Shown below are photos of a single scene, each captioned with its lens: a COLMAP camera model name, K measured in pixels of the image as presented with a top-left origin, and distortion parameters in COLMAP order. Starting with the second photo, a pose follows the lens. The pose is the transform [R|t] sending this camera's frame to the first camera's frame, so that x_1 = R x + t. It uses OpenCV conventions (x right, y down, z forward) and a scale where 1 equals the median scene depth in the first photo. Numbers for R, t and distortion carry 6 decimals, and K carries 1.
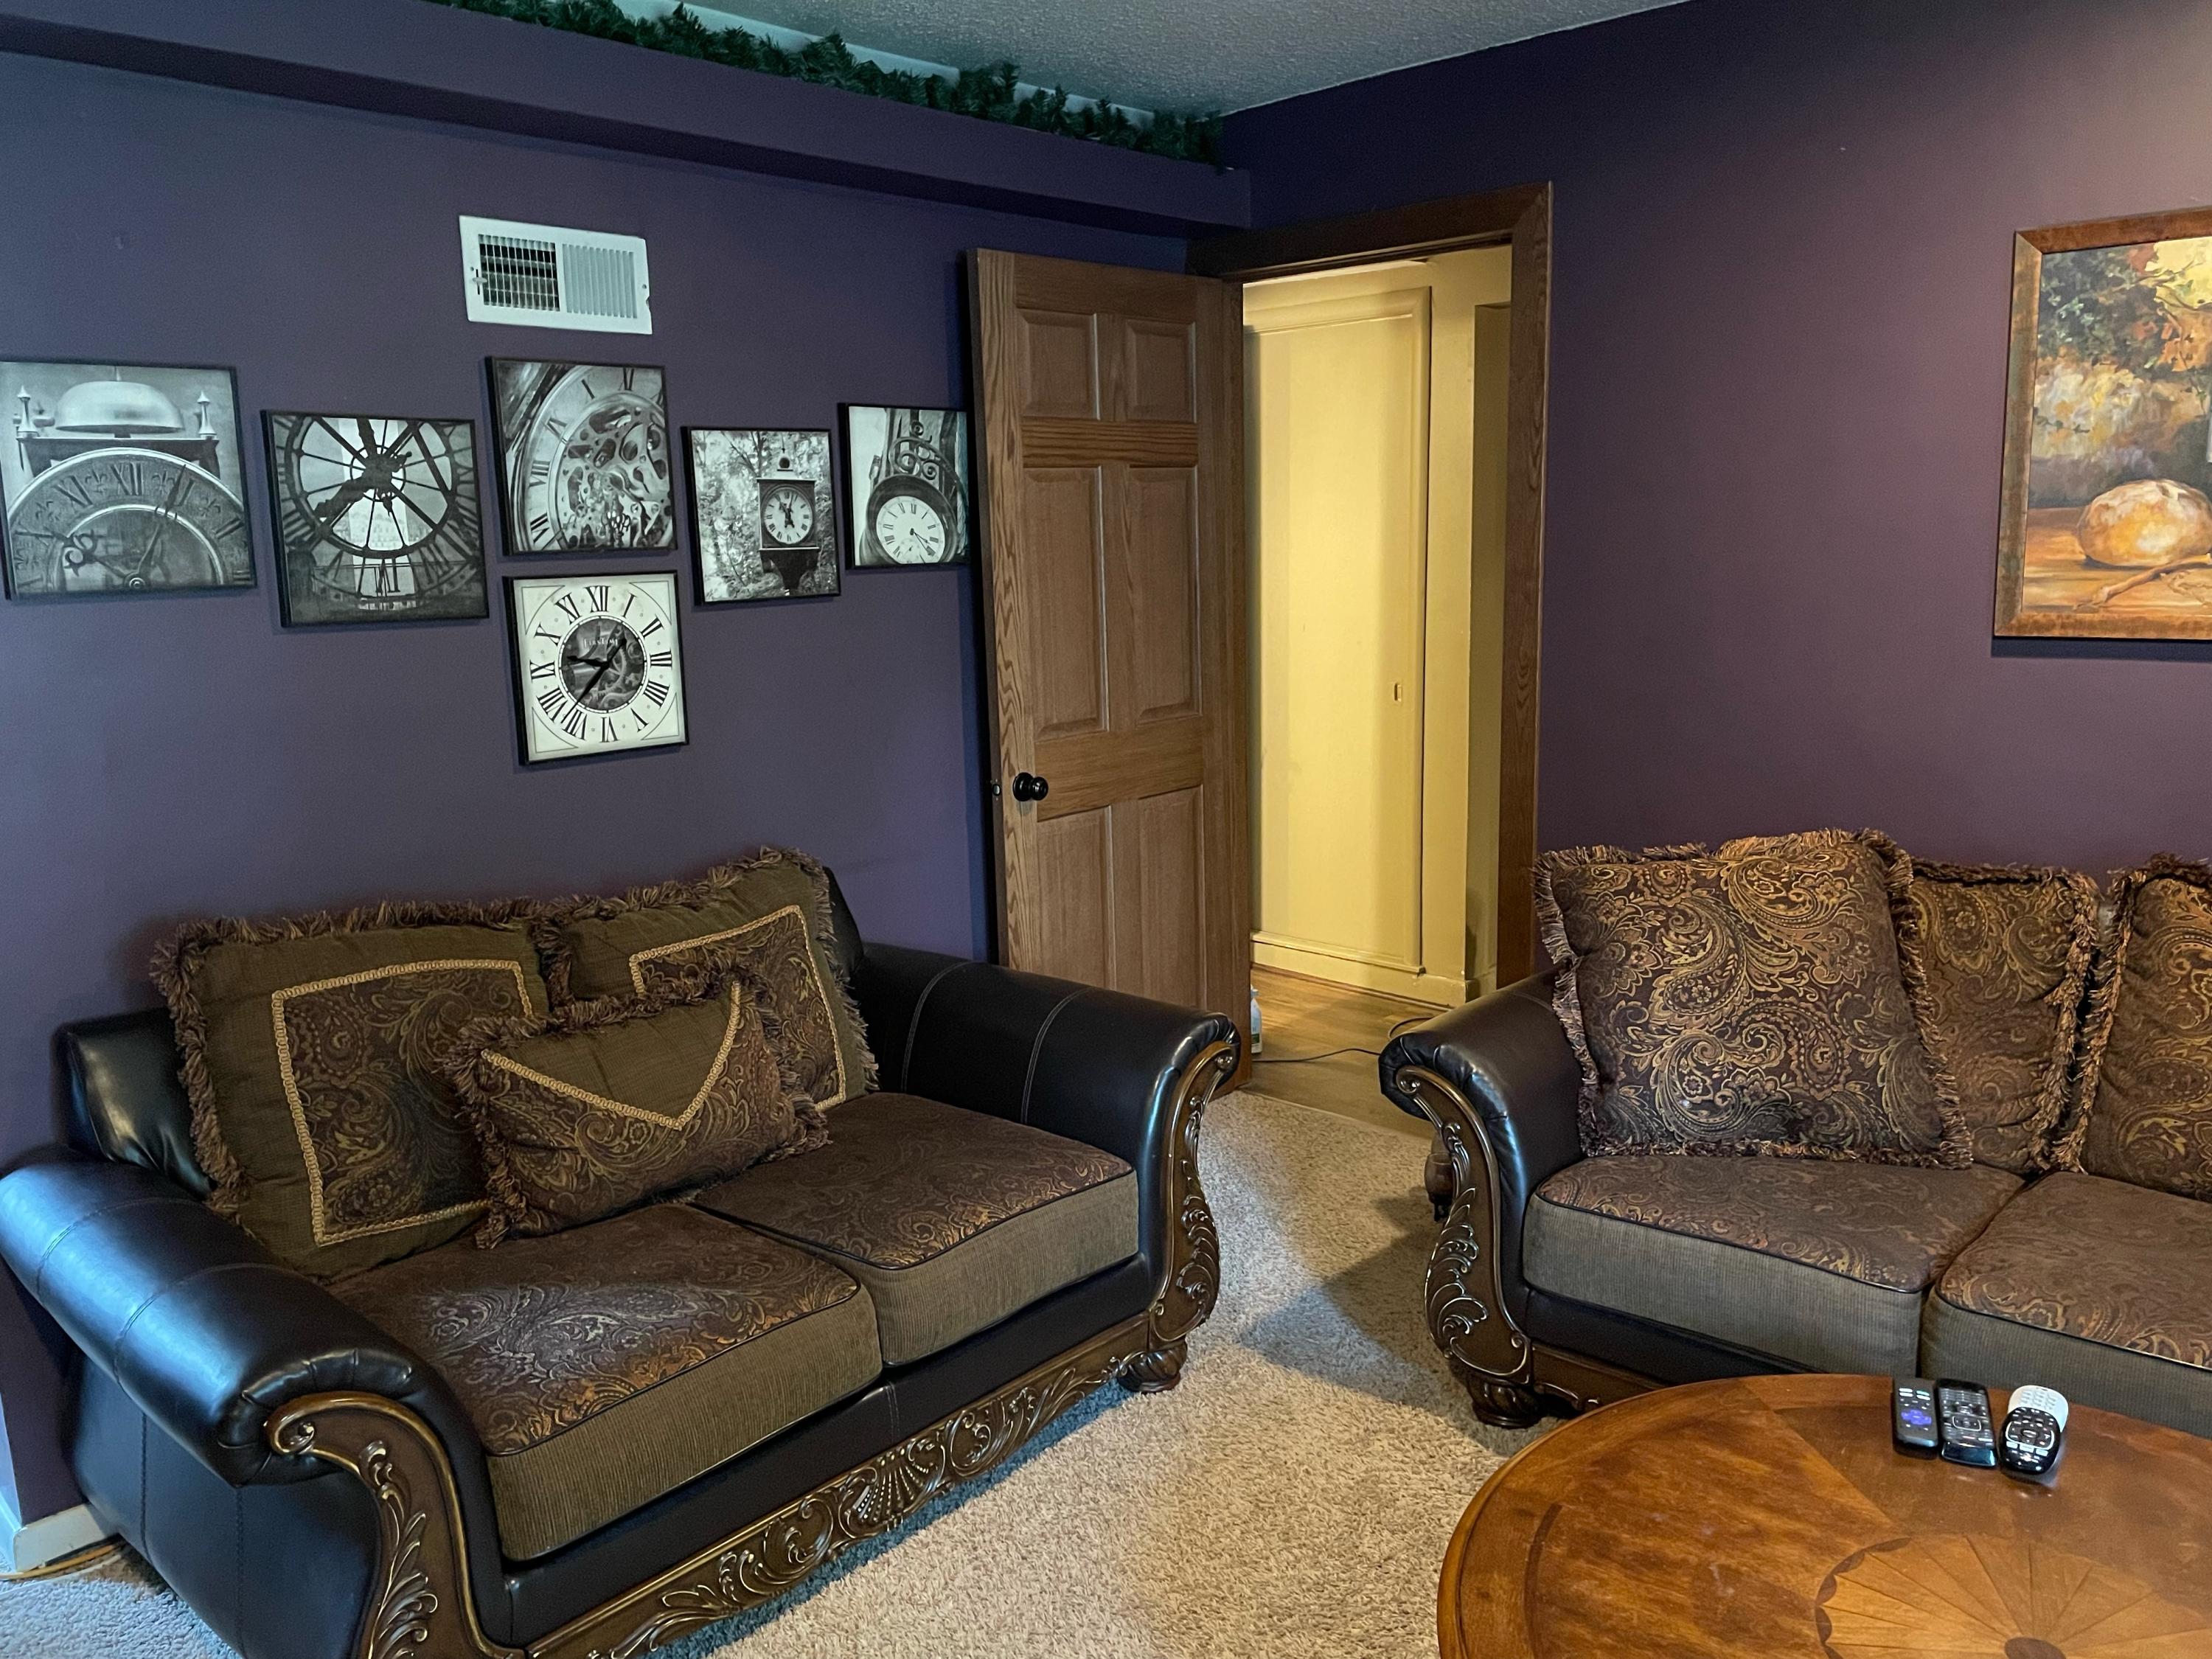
lens RADIAL K [[1663.8, 0, 1102.5], [0, 1663.8, 822.3], [0, 0, 1]] dist [0.090870, -0.120039]
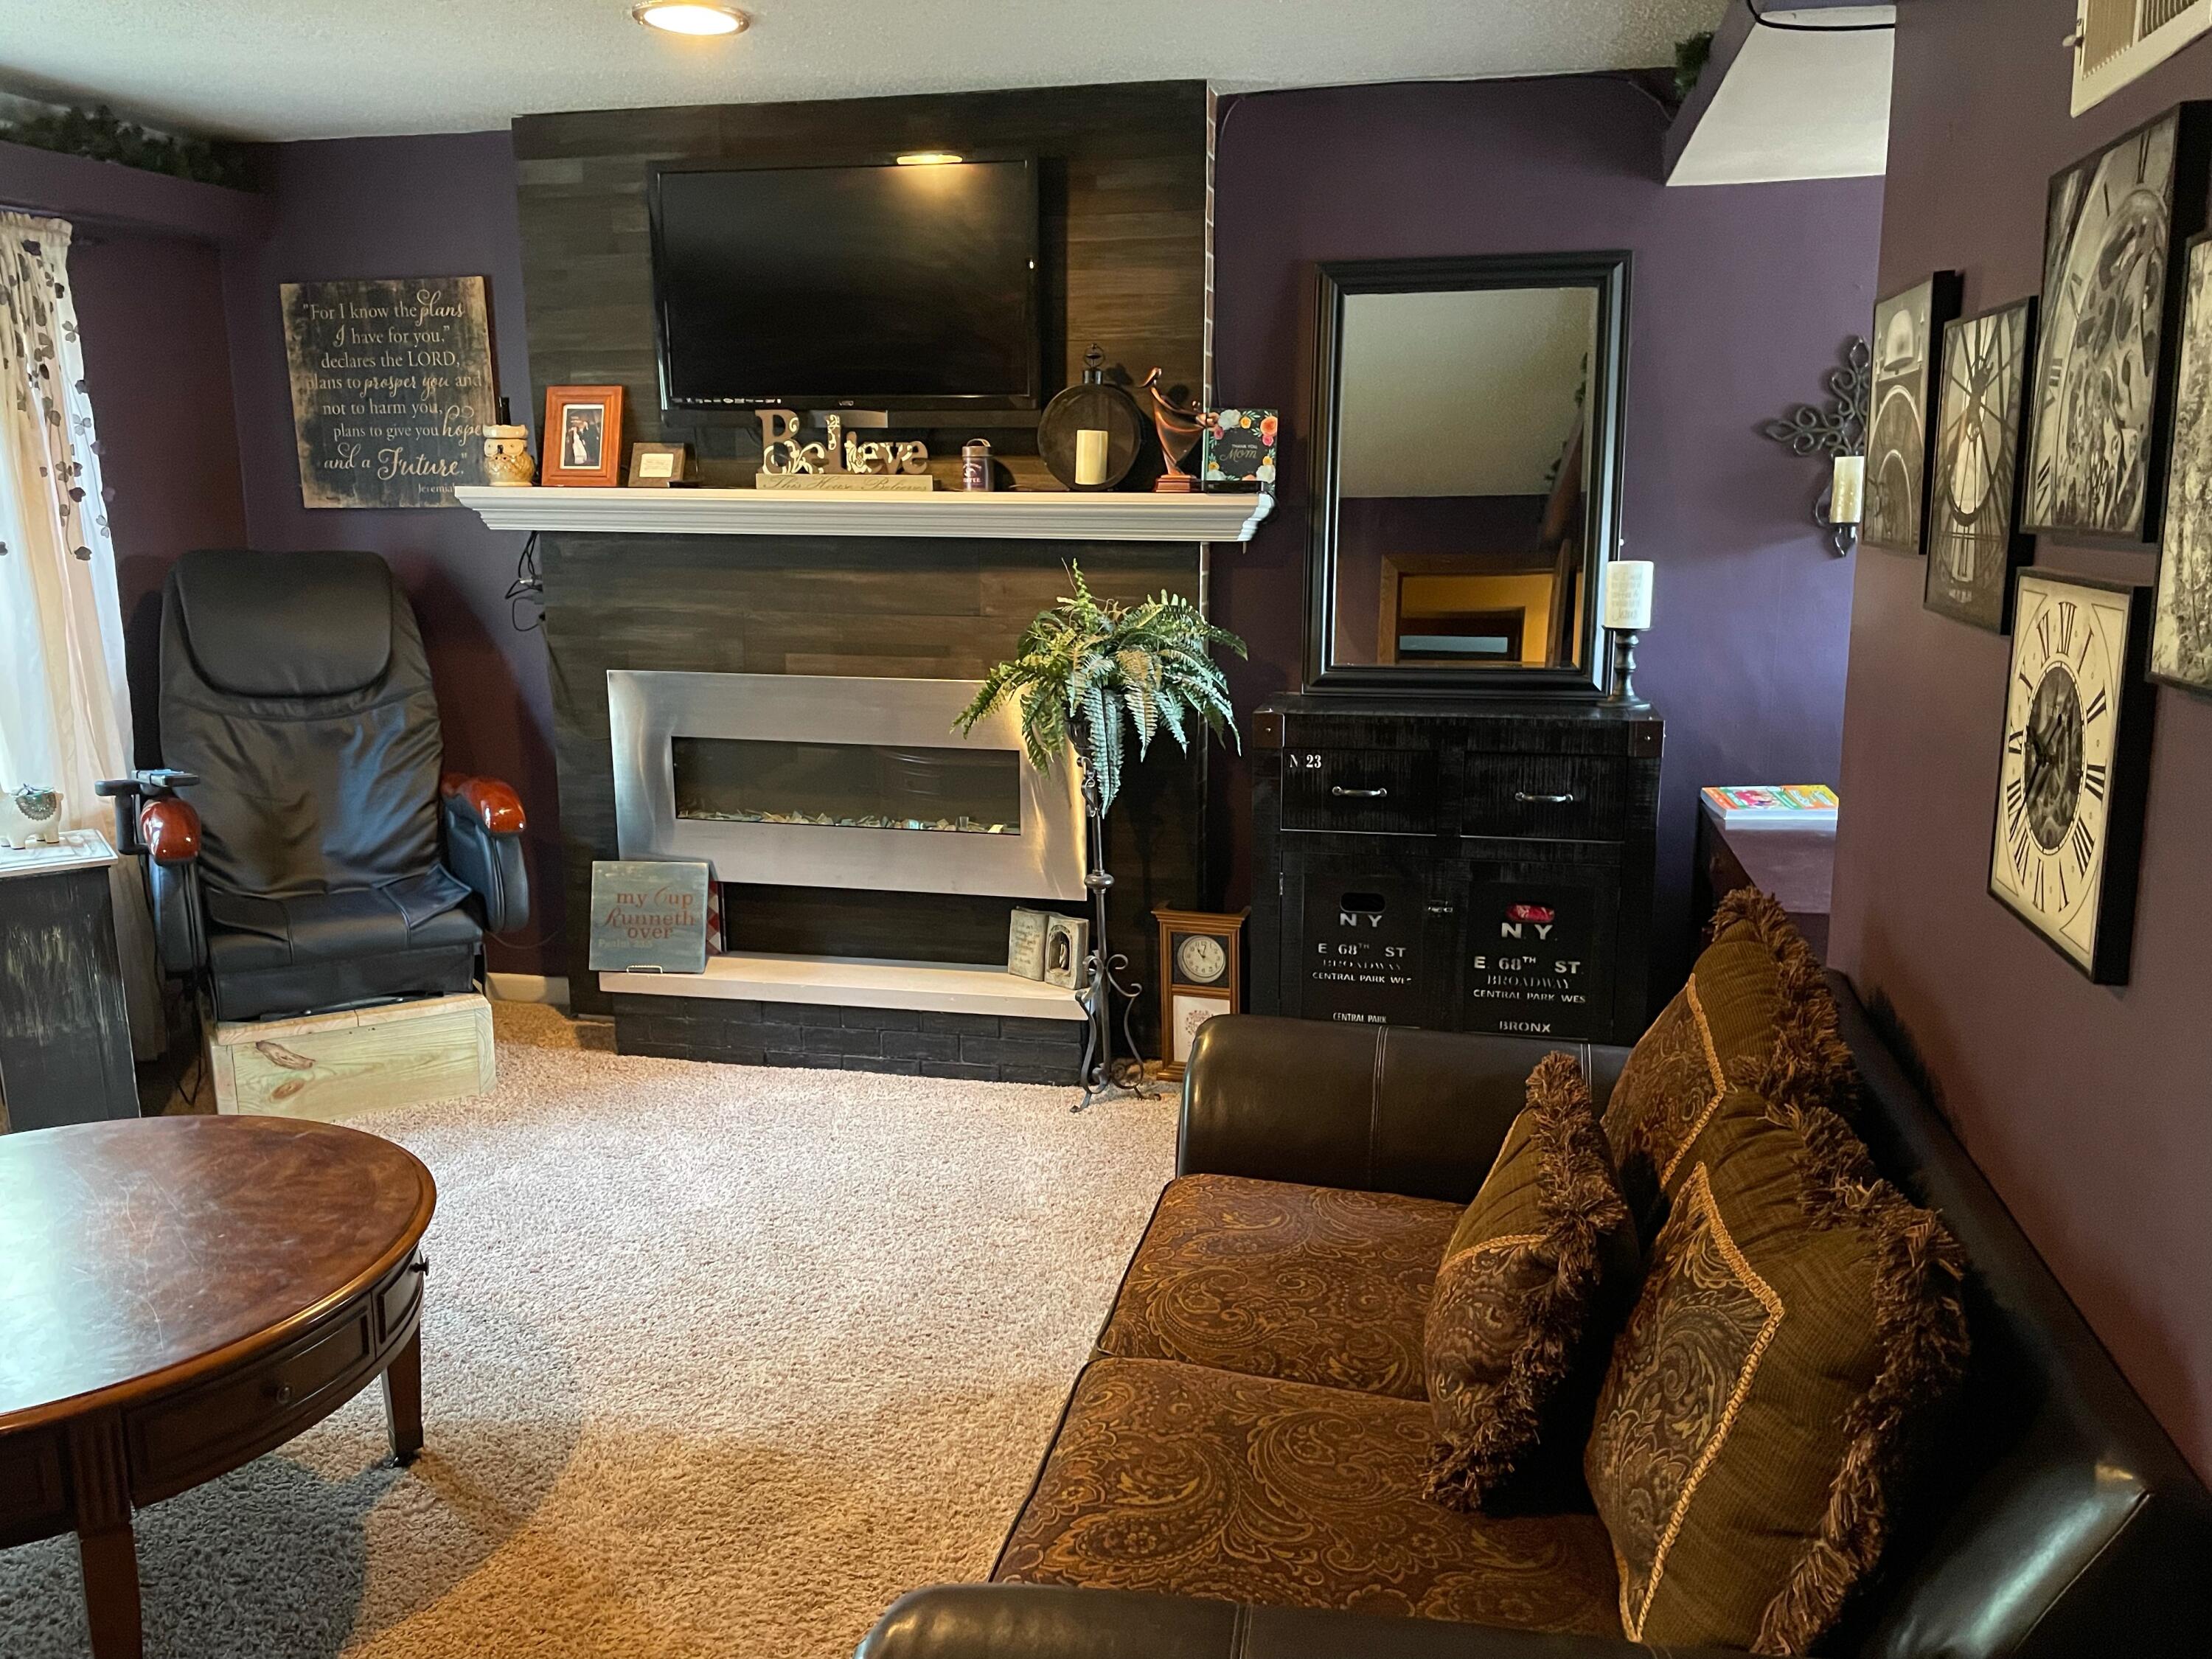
lens RADIAL K [[1663.8, 0, 1126.0], [0, 1663.8, 821.9], [0, 0, 1]] dist [0.090870, -0.120039]
pose [[-0.860431, 0.127300, -0.493409, 0.209349], [-0.066207, 0.932156, 0.355952, -0.257794], [0.505247, 0.338939, -0.793628, 1.371817]]
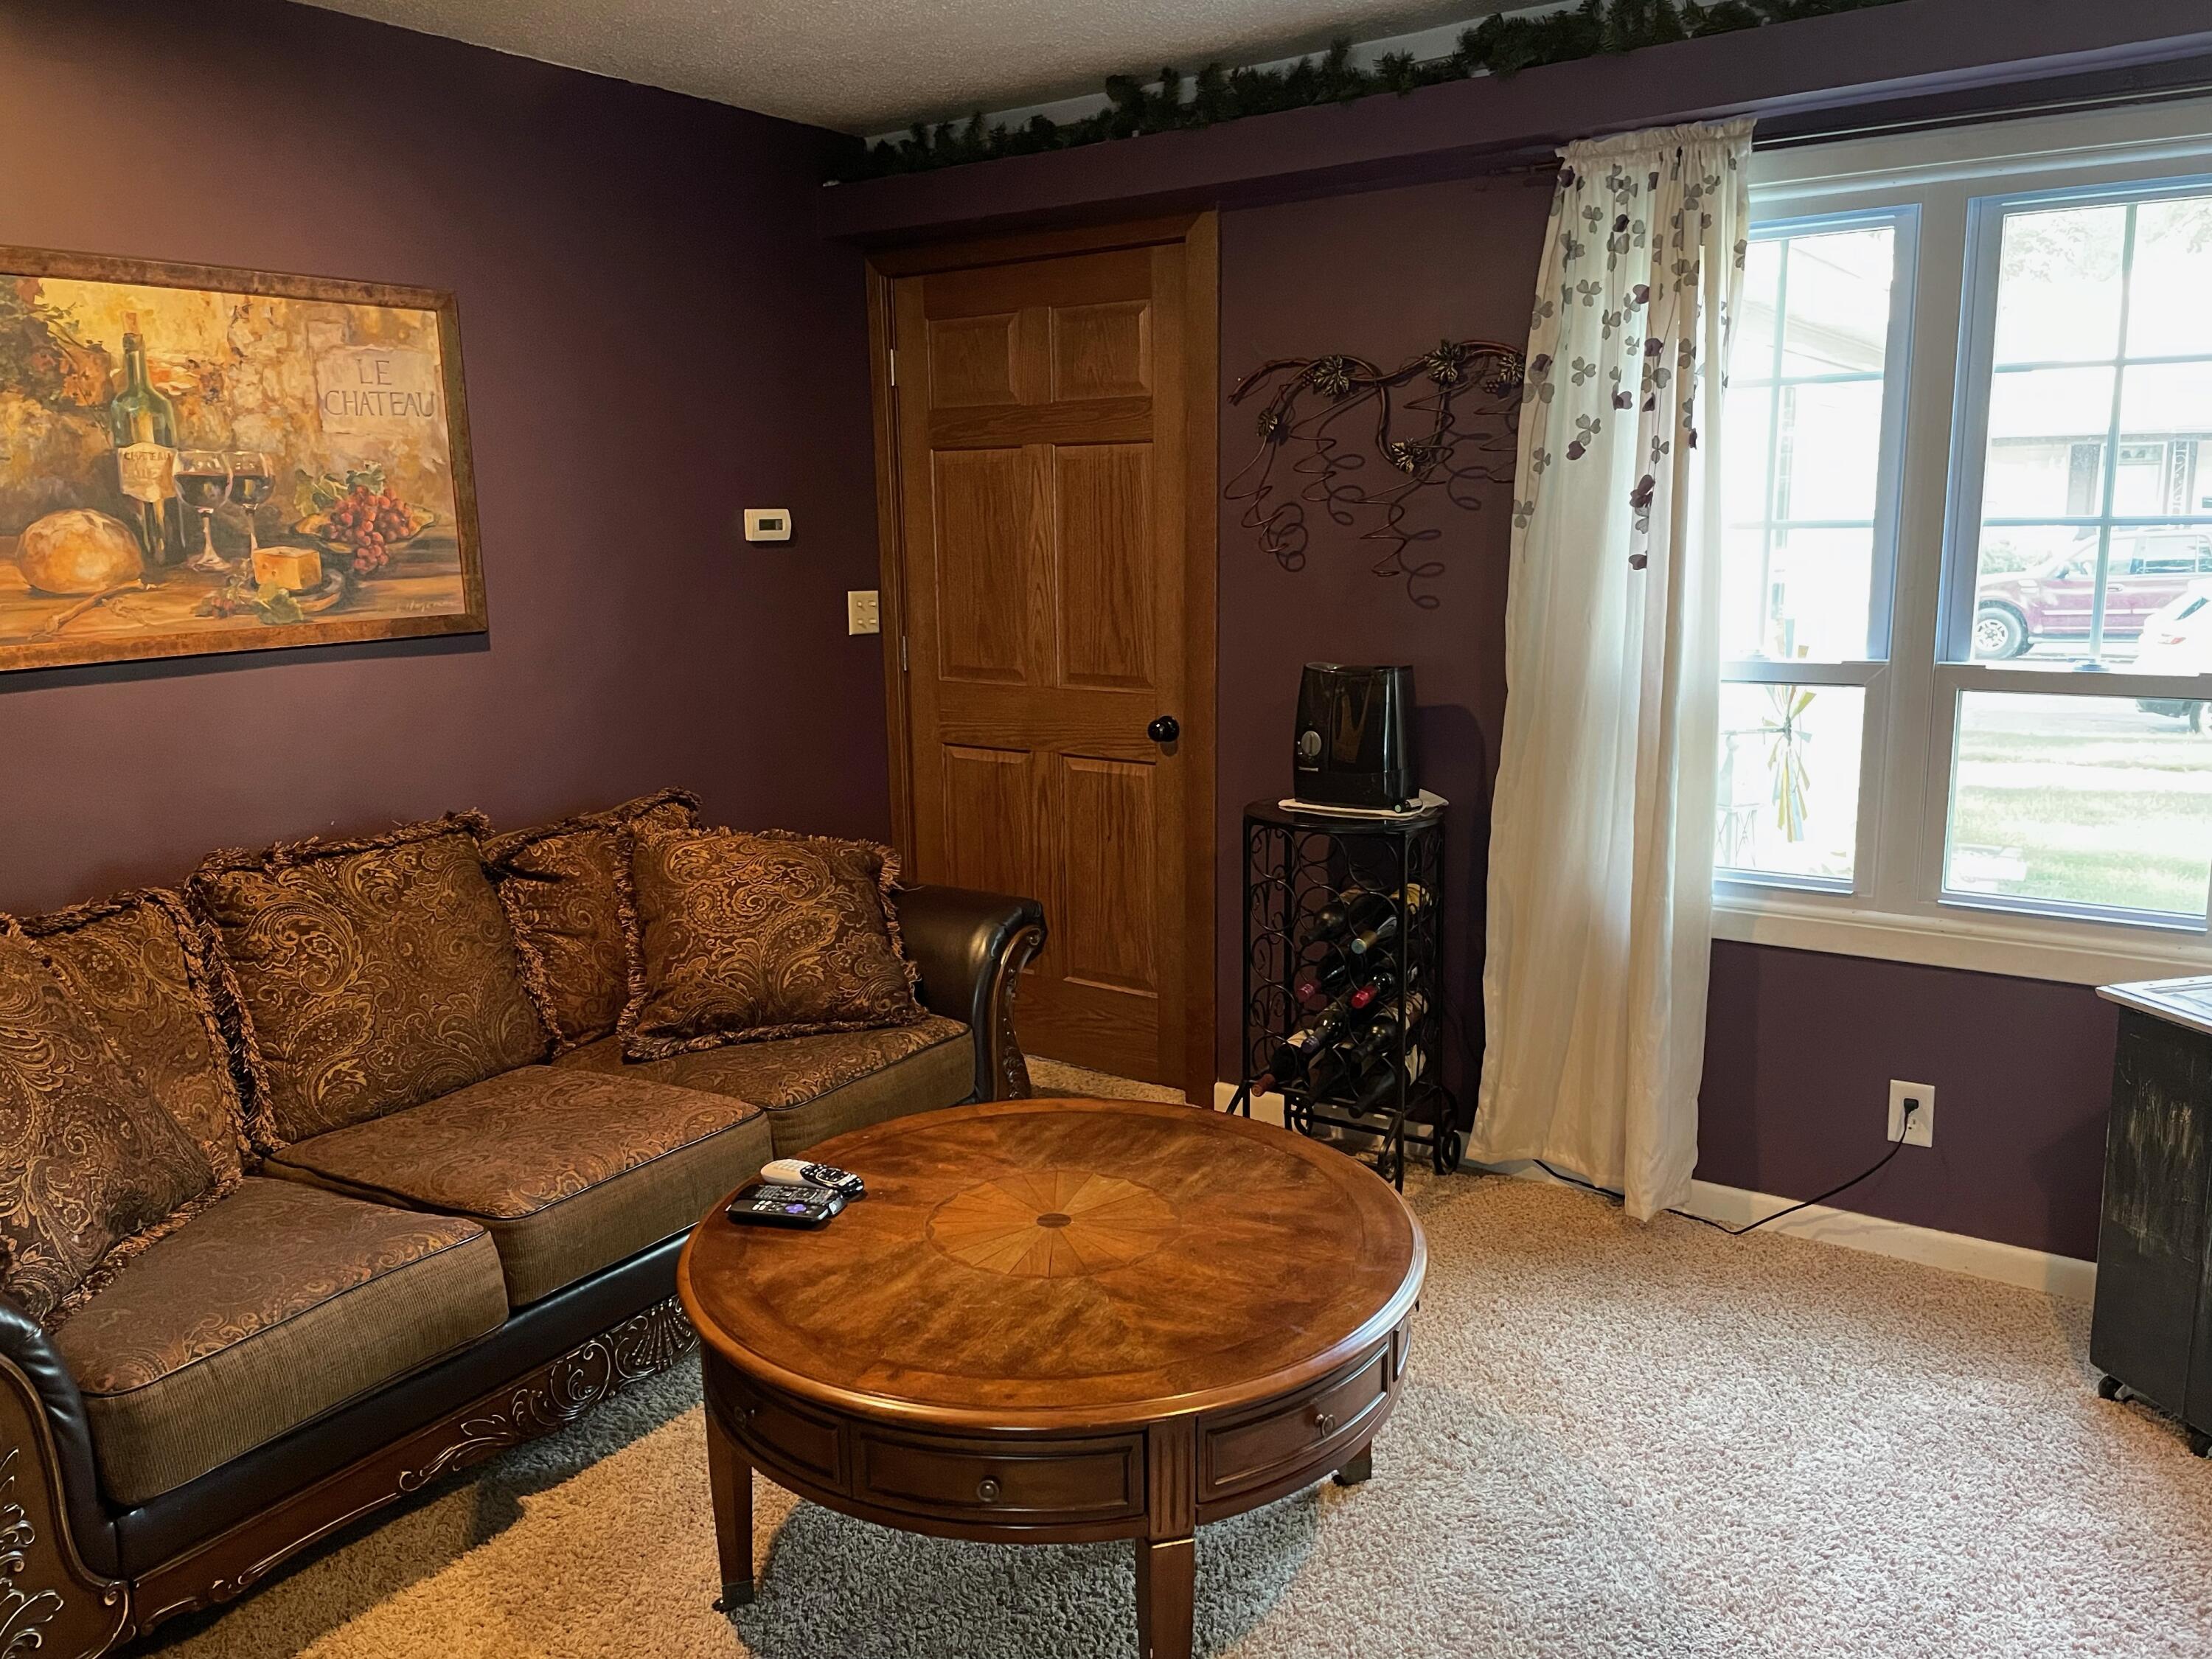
lens RADIAL K [[1663.8, 0, 1104.3], [0, 1663.8, 806.8], [0, 0, 1]] dist [0.090870, -0.120039]
pose [[-0.139741, -0.140224, 0.980209, -0.501794], [0.200453, 0.965420, 0.166685, -0.074054], [-0.969686, 0.219778, -0.106801, 0.544062]]
